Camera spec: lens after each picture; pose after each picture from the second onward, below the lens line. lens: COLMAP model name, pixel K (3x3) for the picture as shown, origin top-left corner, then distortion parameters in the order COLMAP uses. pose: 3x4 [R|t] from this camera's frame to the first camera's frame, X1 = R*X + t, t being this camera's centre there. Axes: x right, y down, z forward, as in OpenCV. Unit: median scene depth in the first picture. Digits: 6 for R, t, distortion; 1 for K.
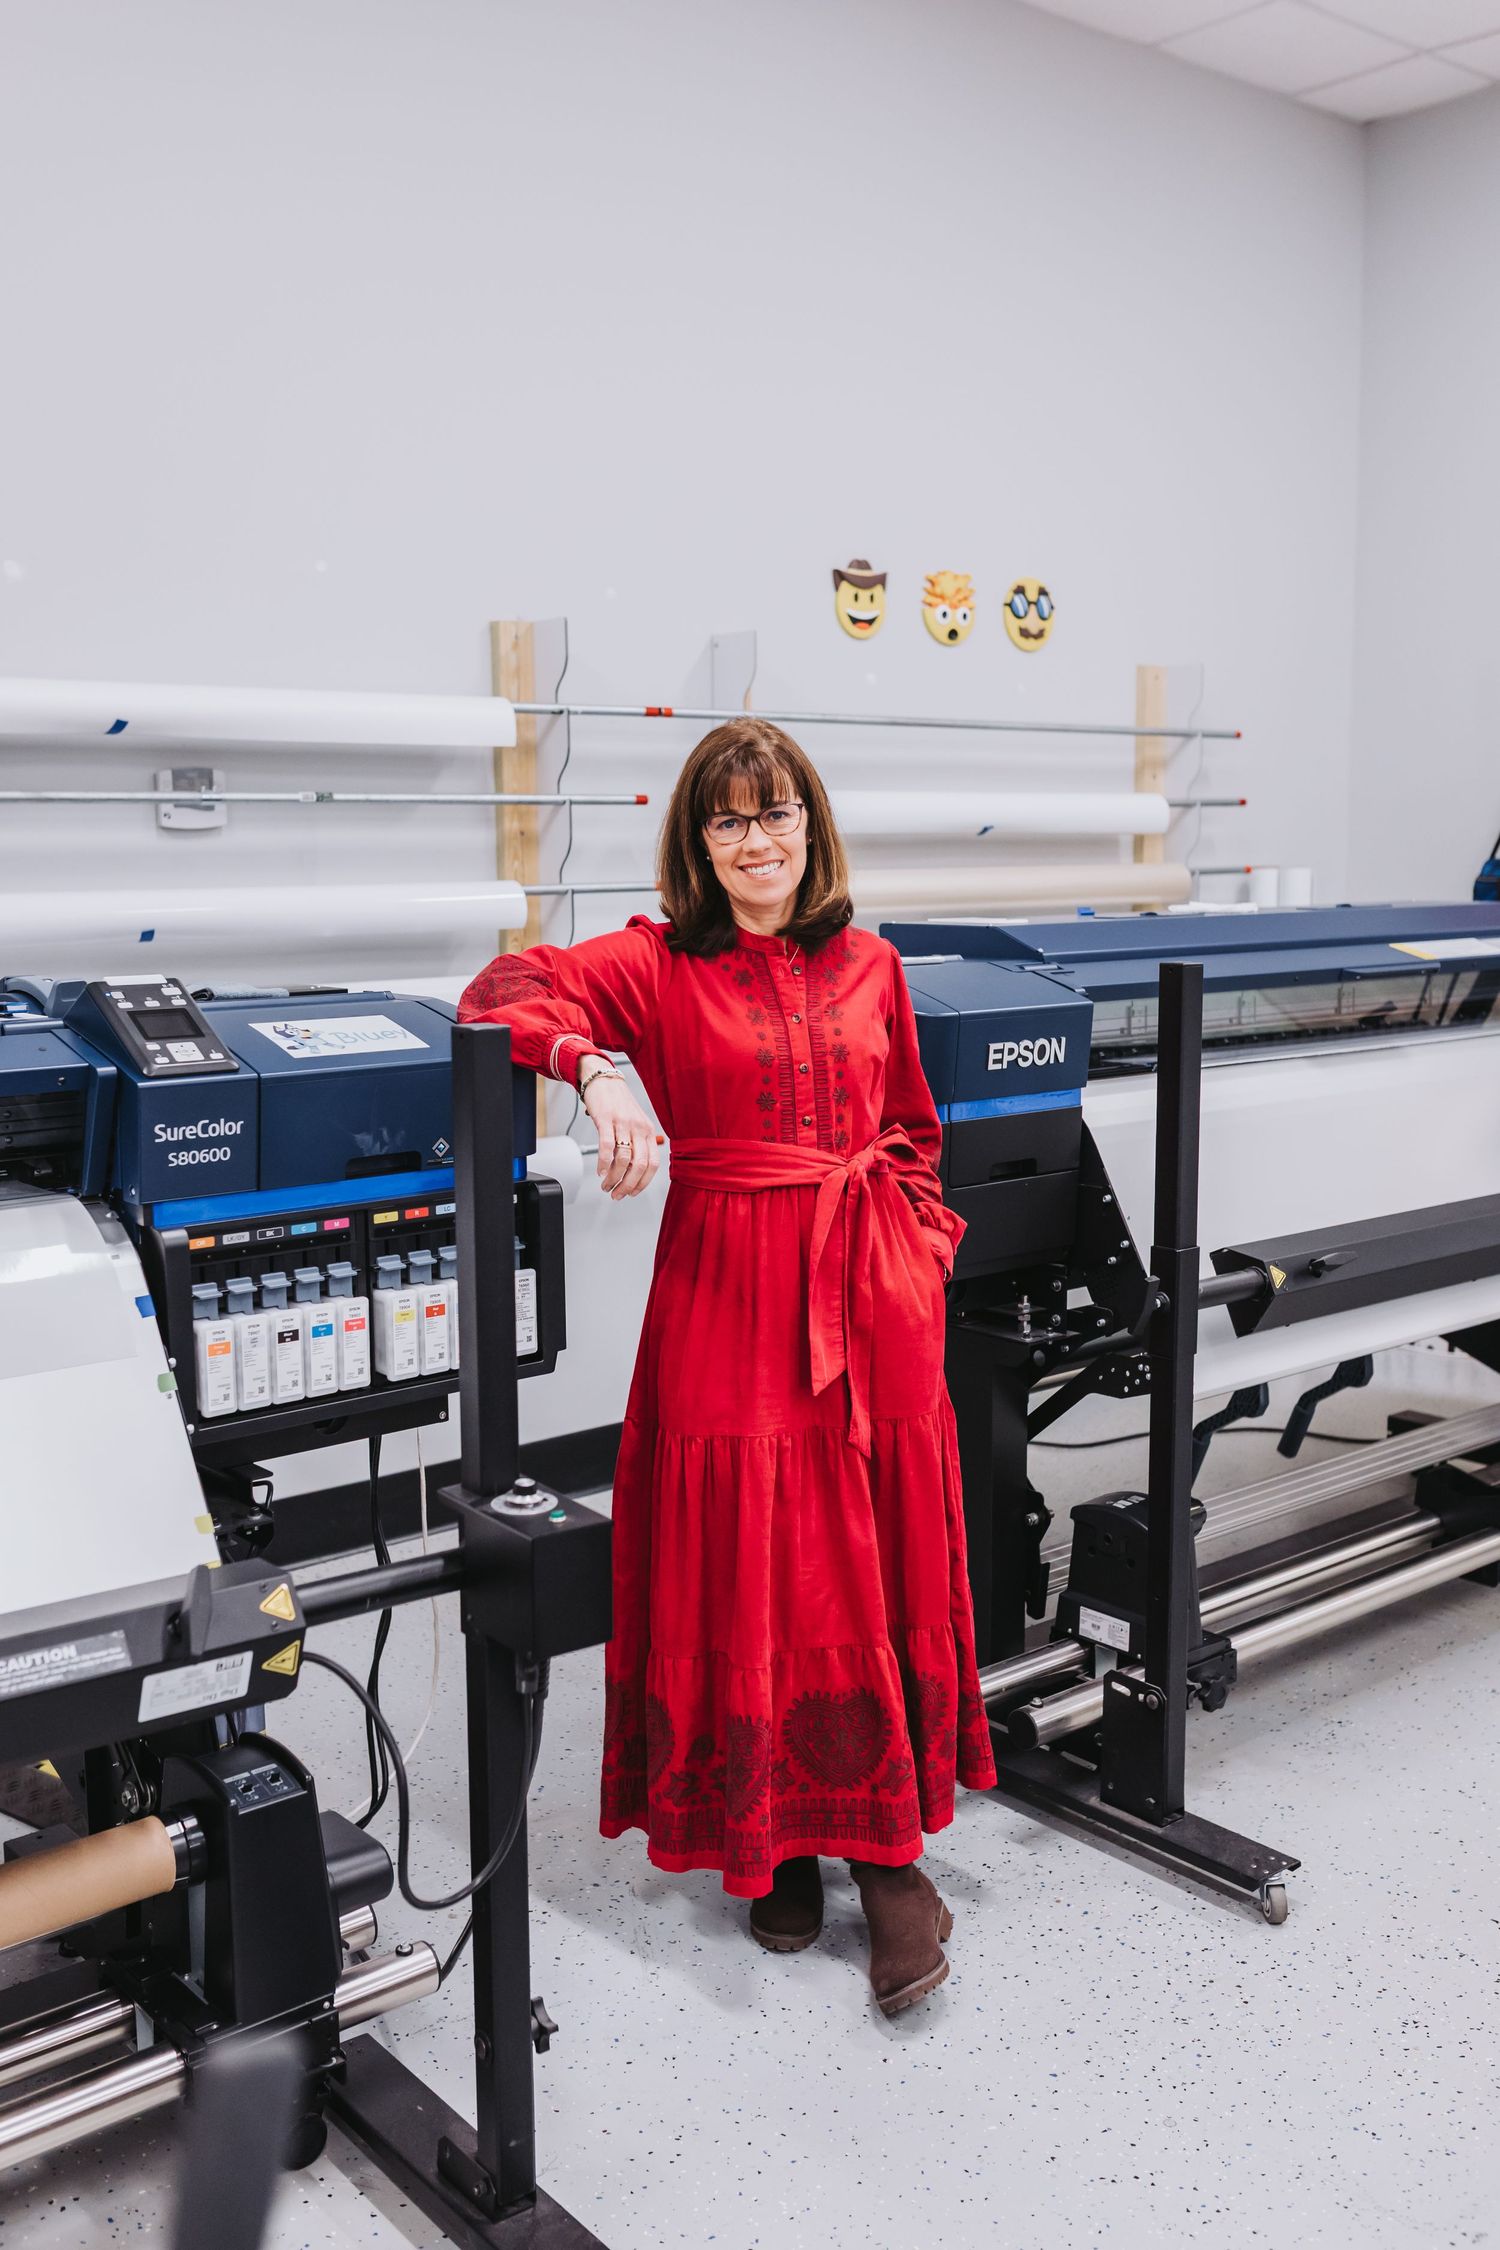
lens RADIAL K [[2098.5, 0, 749.9], [0, 2098.5, 1190.8], [0, 0, 1]] dist [-0.058281, 0.004449]
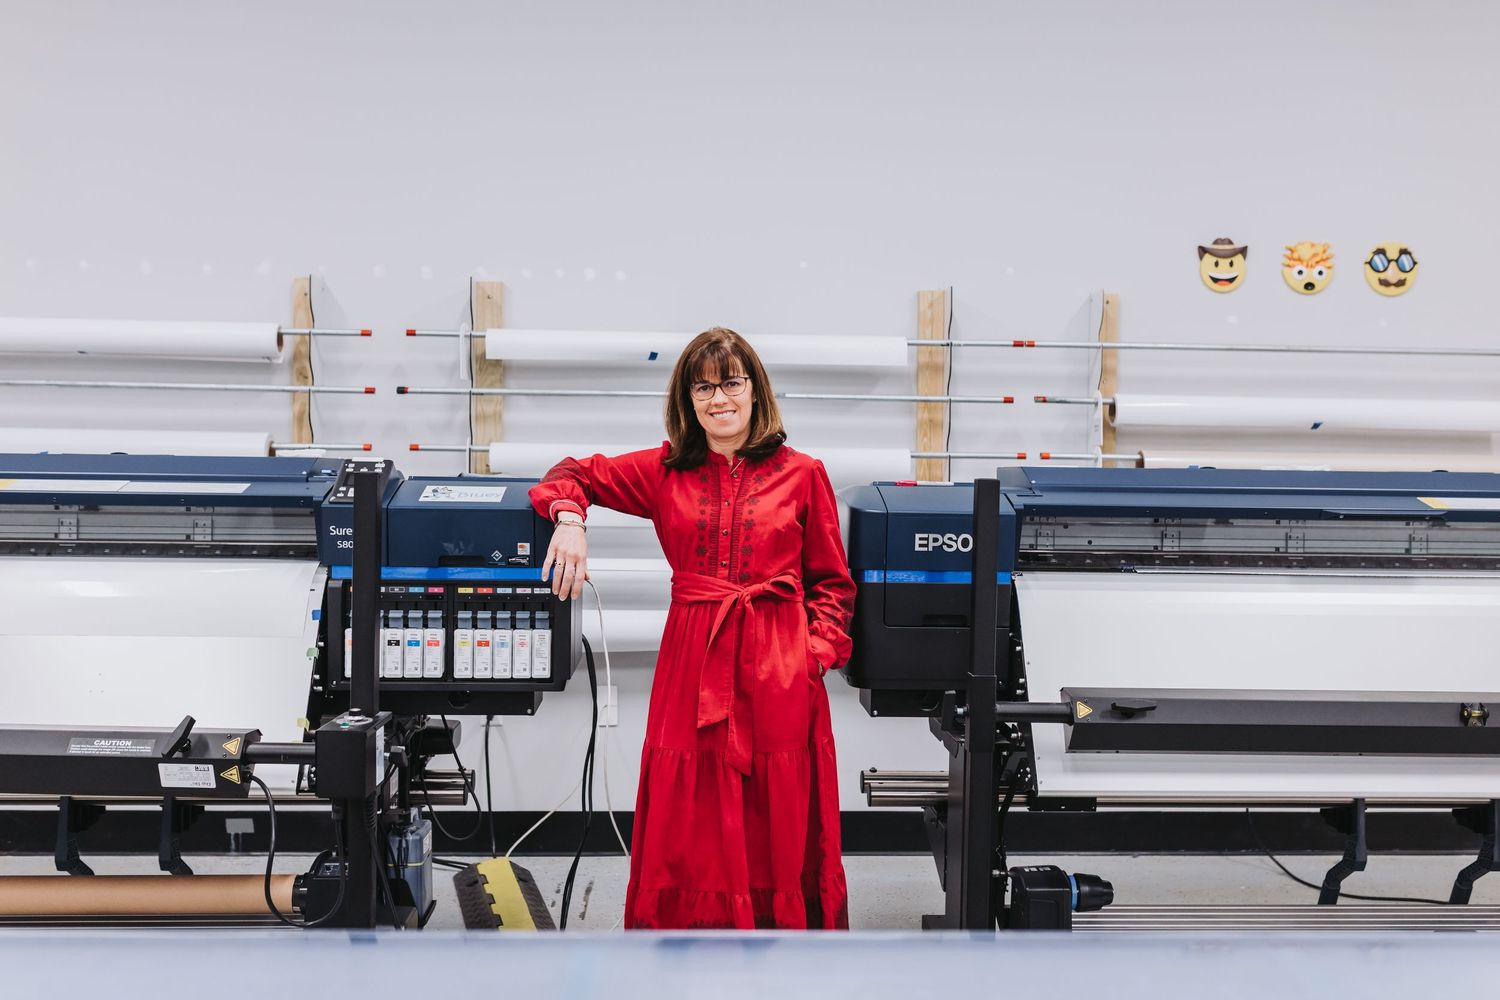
lens RADIAL K [[1442.2, 0, 759.3], [0, 1442.2, 499.0], [0, 0, 1]] dist [-0.003442, 0.004427]
pose [[0.806090, 0.031848, -0.590935, 0.721791], [-0.118200, 0.987095, -0.108037, 0.036454], [0.579868, 0.156936, 0.799452, 0.093142]]
